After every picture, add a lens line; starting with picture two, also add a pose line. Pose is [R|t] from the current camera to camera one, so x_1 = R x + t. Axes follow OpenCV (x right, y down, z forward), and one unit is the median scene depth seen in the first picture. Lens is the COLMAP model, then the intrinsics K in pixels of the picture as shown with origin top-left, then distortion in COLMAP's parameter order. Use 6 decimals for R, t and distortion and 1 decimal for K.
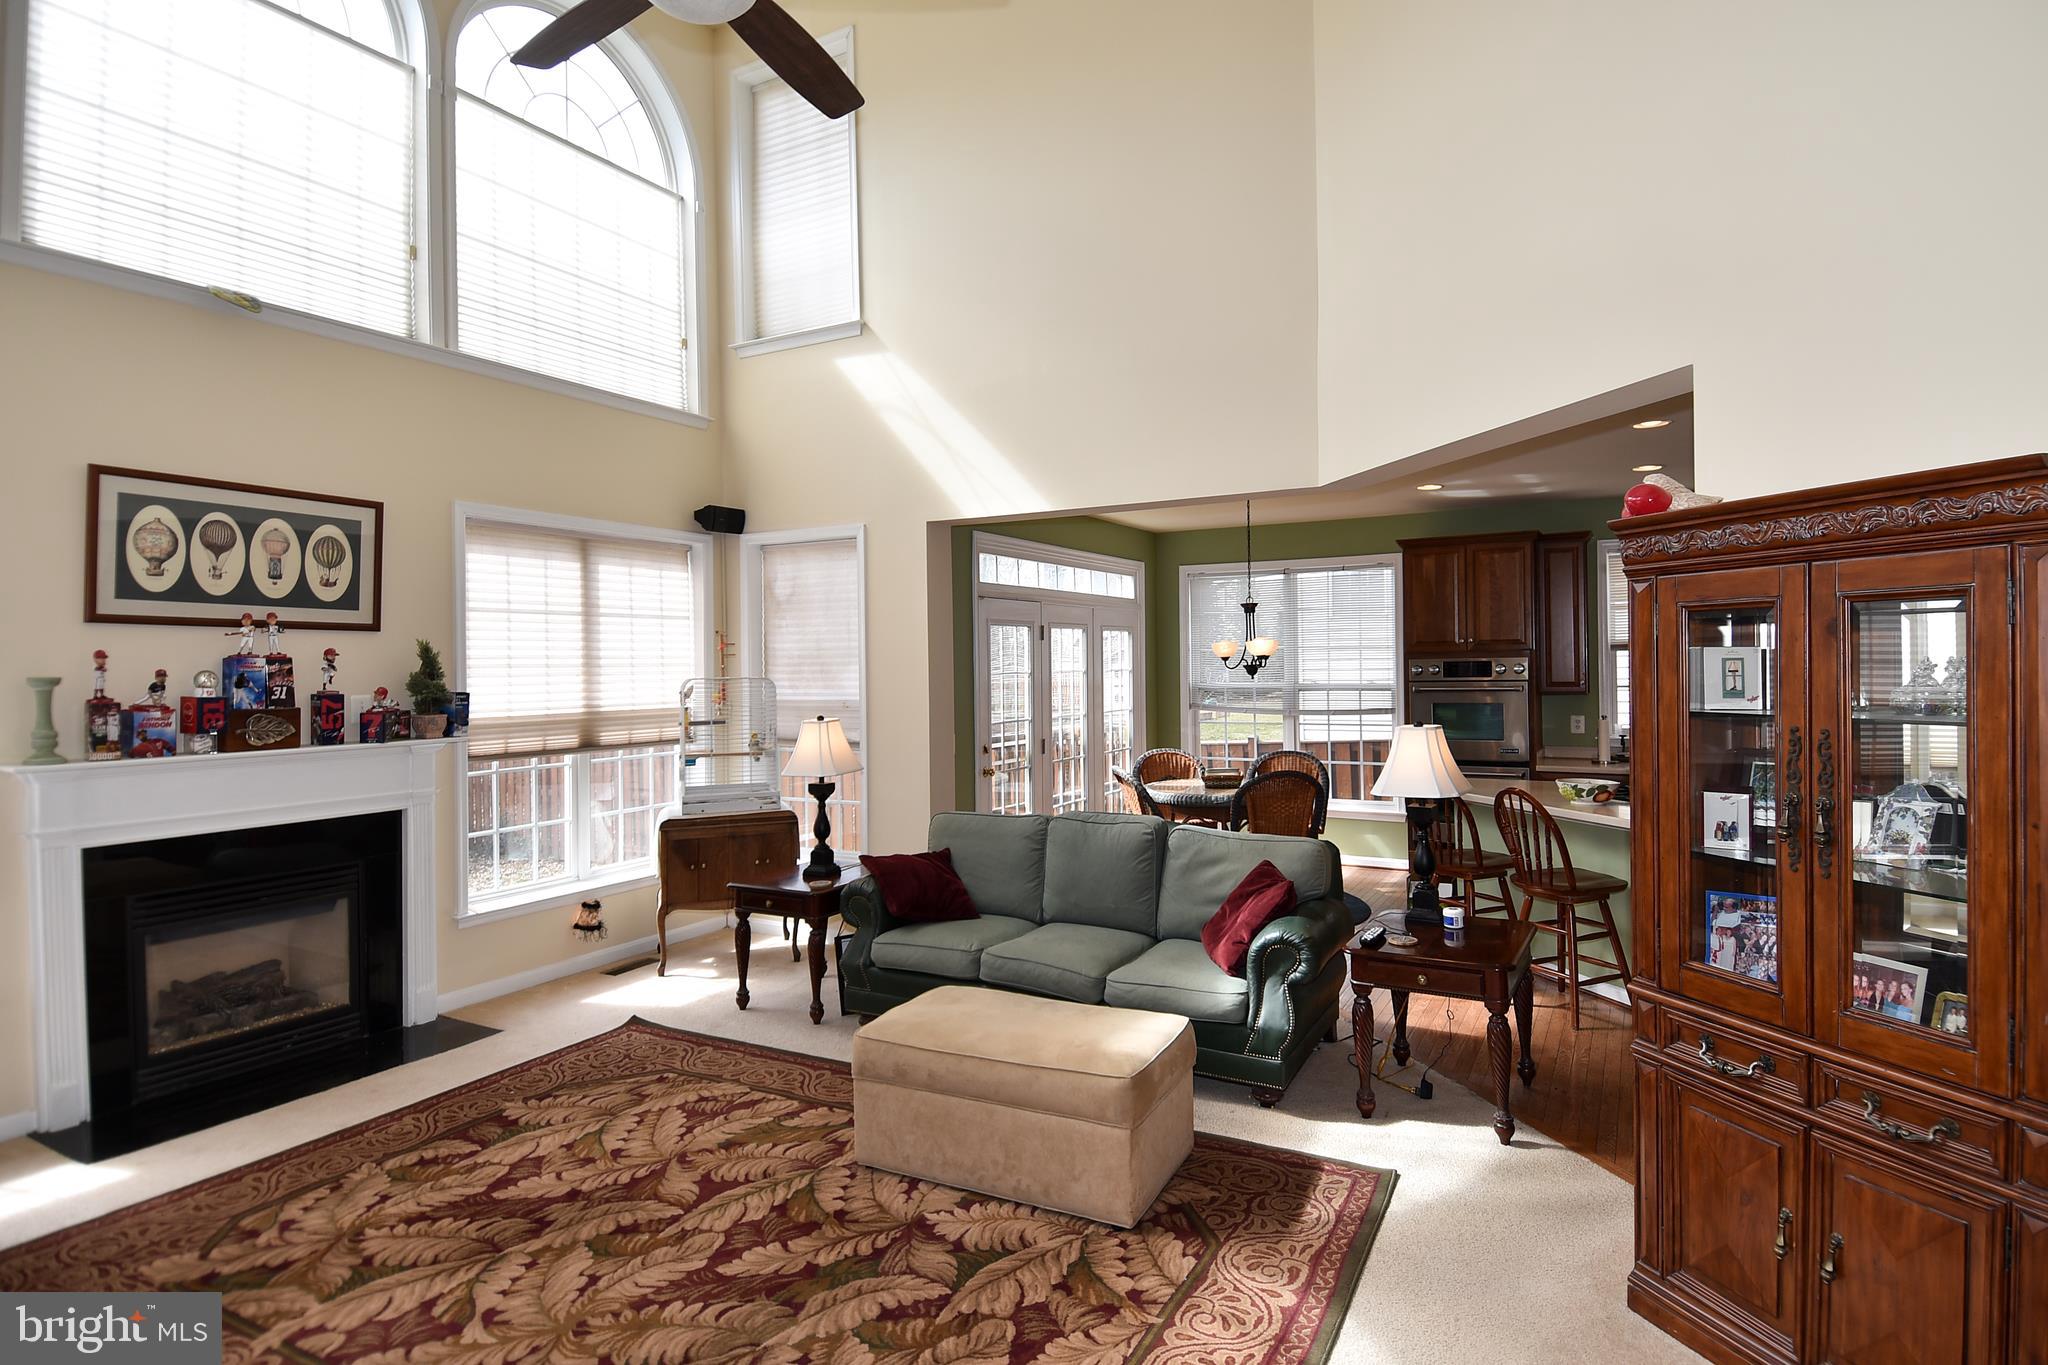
lens RADIAL K [[1073.1, 0, 1047.1], [0, 1073.1, 662.0], [0, 0, 1]] dist [0.061323, -0.060400]
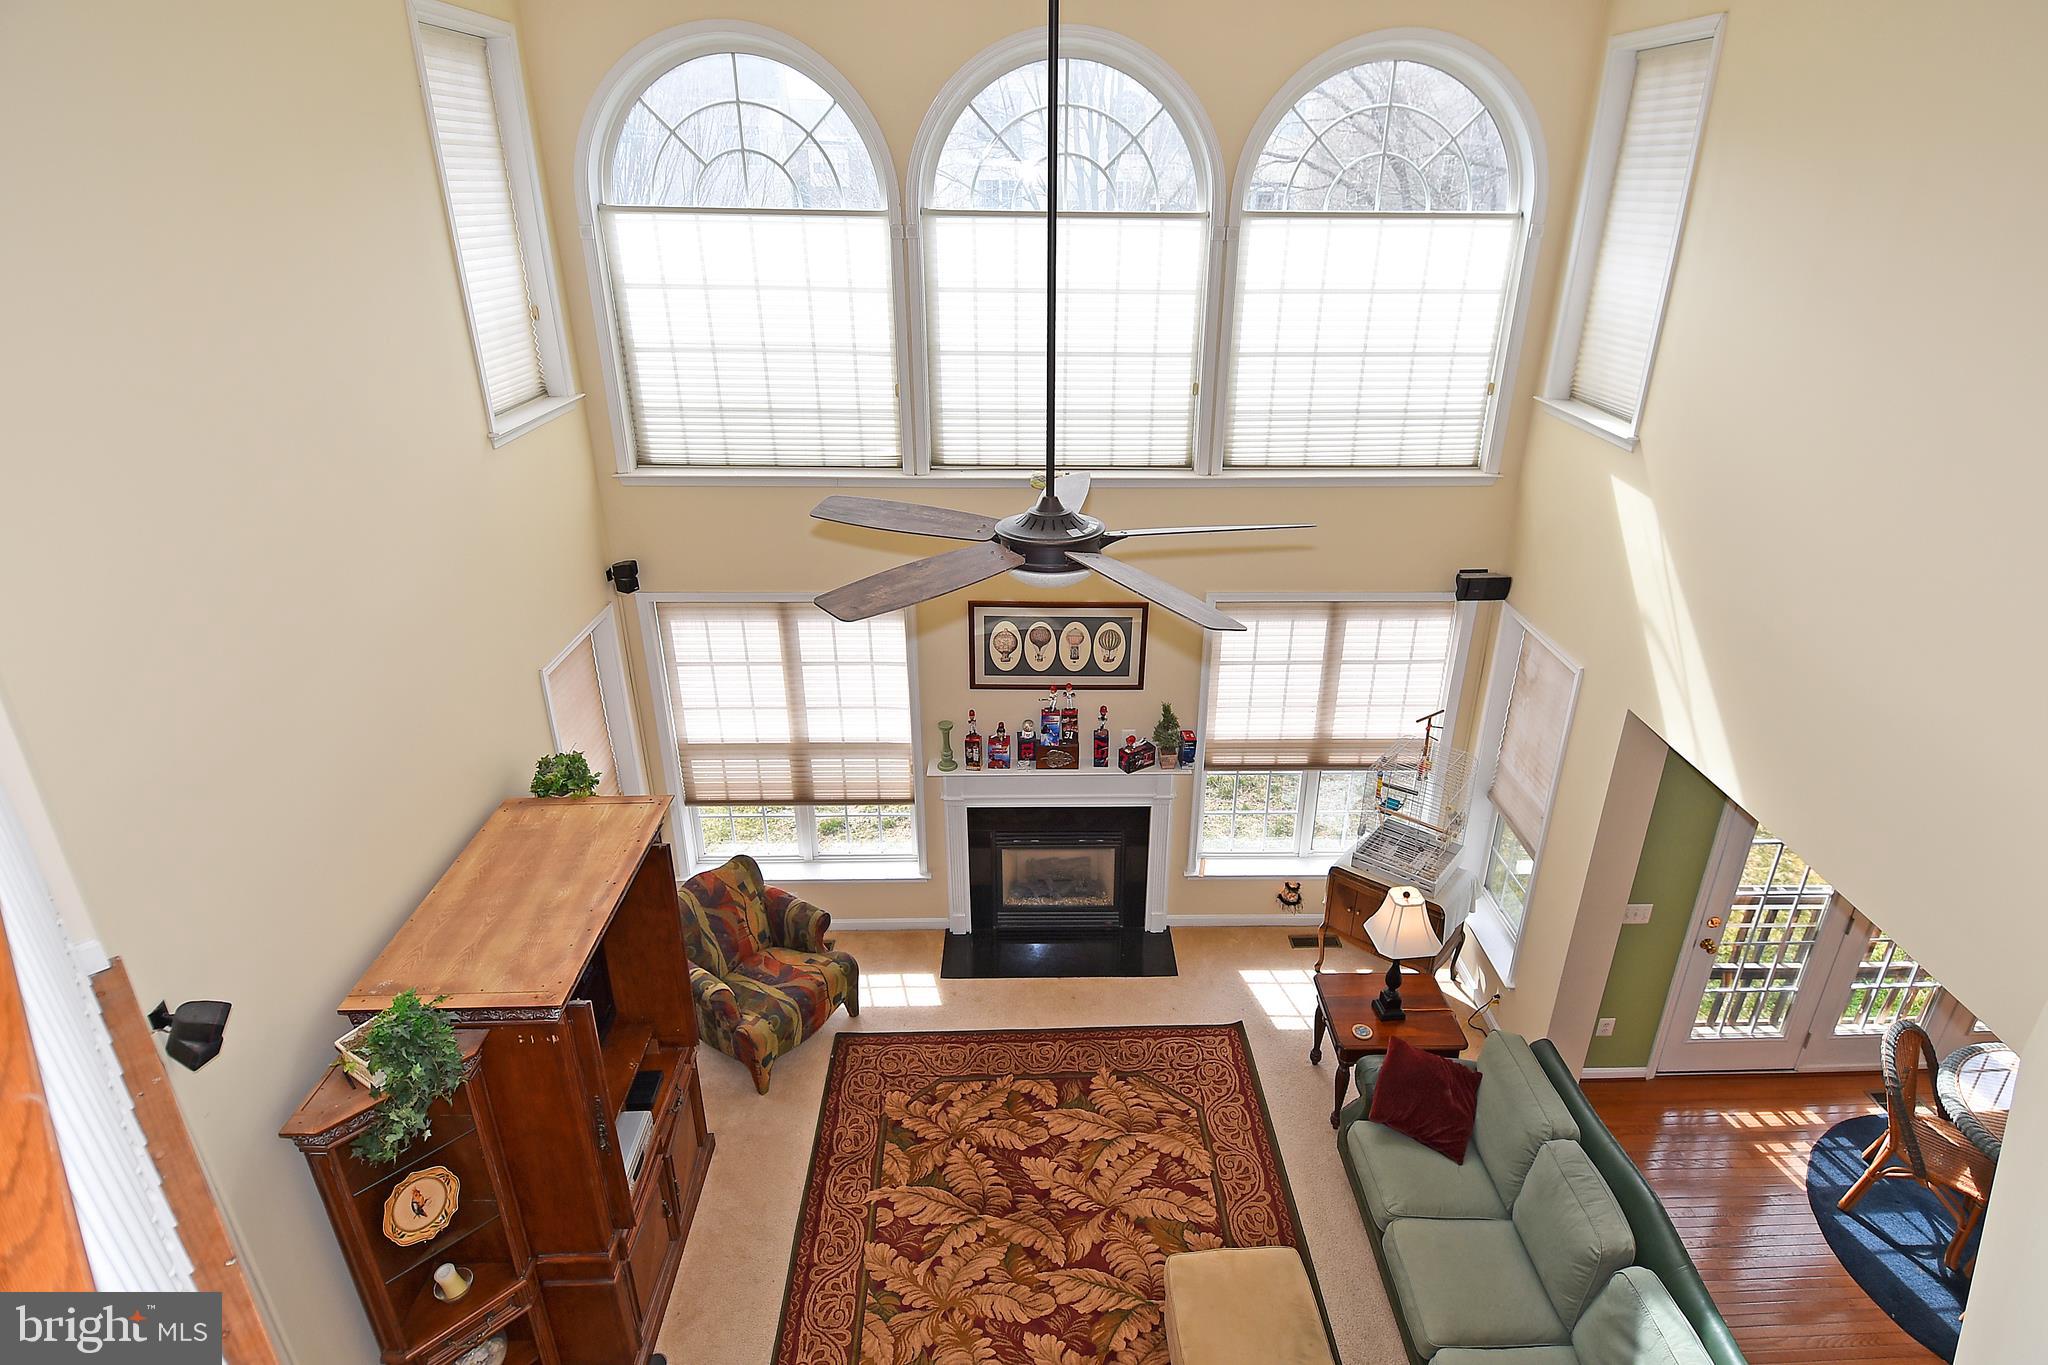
lens RADIAL K [[1062.6, 0, 1052.9], [0, 1062.6, 667.9], [0, 0, 1]] dist [0.057394, -0.057817]
pose [[0.503105, 0.368946, -0.781514, 0.387154], [-0.008936, 0.906467, 0.422182, -0.651919], [0.864179, -0.205418, 0.459345, 0.309086]]
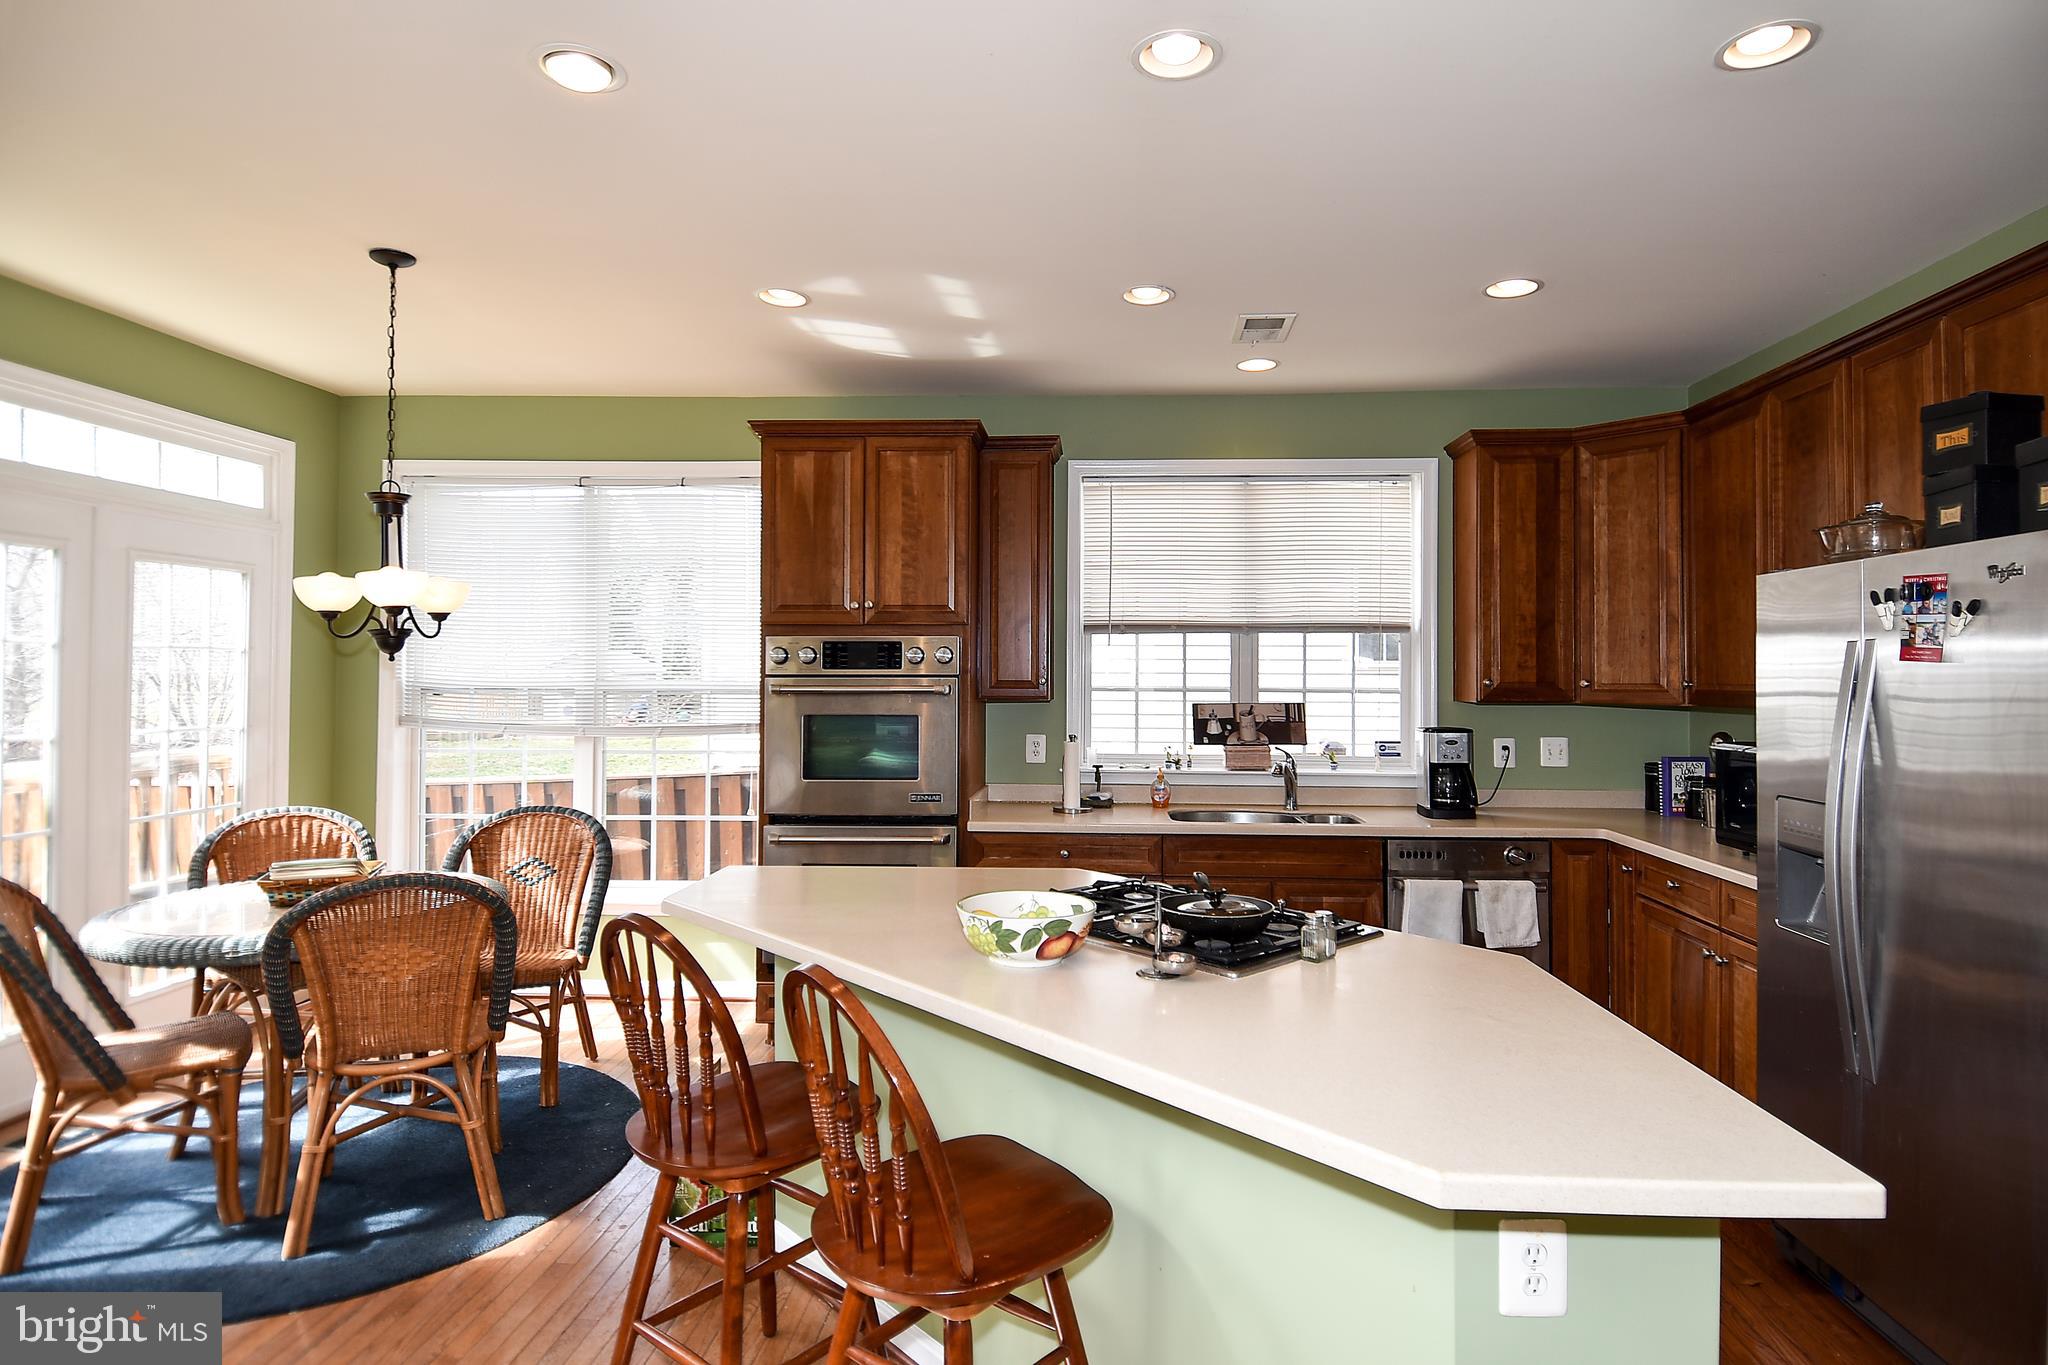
lens RADIAL K [[1073.1, 0, 1047.1], [0, 1073.1, 662.0], [0, 0, 1]] dist [0.061323, -0.060400]
pose [[0.903119, 0.025054, 0.428658, 0.374368], [-0.021002, 0.999679, -0.014180, 0.026047], [-0.428876, 0.003803, 0.903355, 0.717338]]
